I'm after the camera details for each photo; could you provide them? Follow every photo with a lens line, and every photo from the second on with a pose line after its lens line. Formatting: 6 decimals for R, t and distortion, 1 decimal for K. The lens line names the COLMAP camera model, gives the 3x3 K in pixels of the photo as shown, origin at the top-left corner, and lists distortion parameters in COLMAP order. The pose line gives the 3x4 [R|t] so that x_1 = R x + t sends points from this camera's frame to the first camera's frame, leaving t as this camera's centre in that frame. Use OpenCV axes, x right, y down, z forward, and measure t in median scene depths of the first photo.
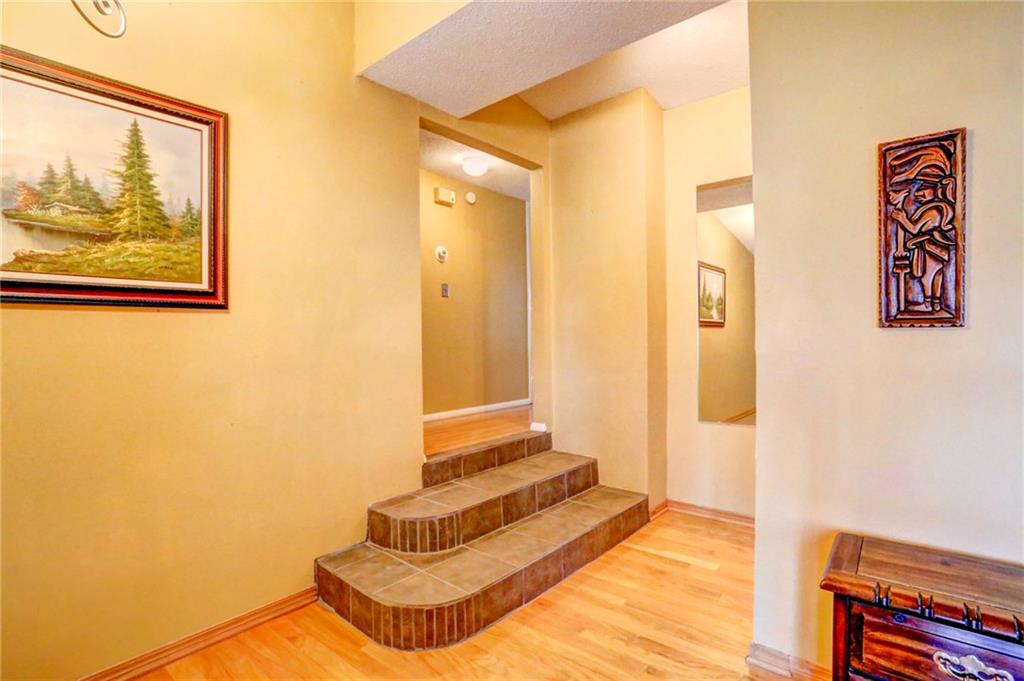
lens RADIAL K [[498.0, 0, 514.8], [0, 498.0, 343.4], [0, 0, 1]] dist [-0.080887, 0.034472]
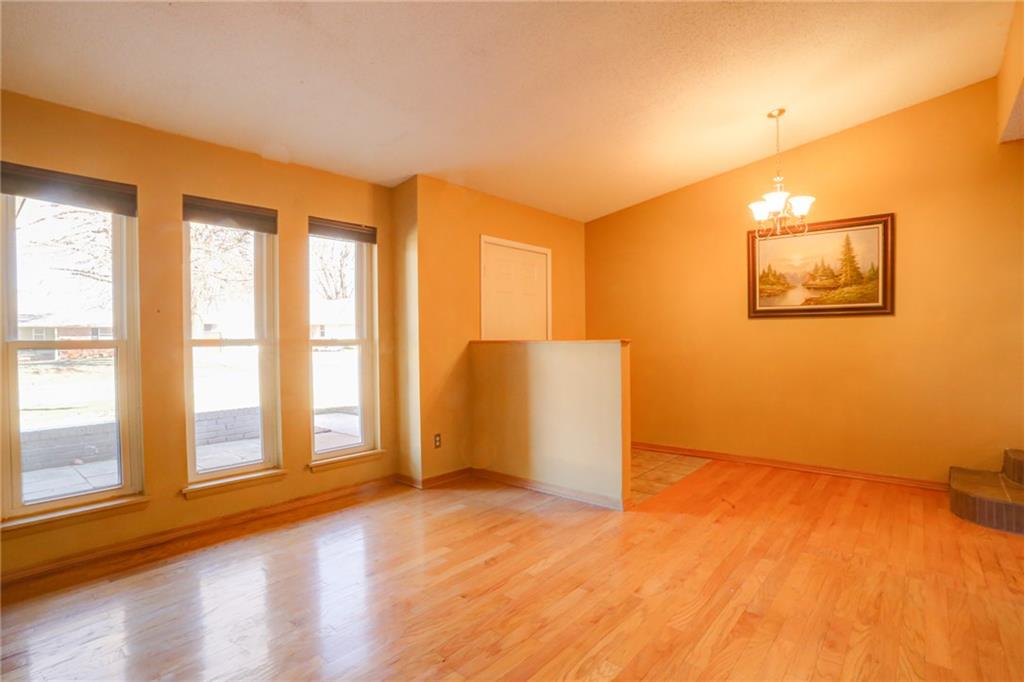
lens RADIAL K [[498.0, 0, 514.8], [0, 498.0, 343.9], [0, 0, 1]] dist [-0.080887, 0.034472]
pose [[-0.005553, 0.028479, -0.999579, 1.507611], [-0.007370, 0.999566, 0.028520, 0.002954], [0.999957, 0.007525, -0.005341, -0.565033]]
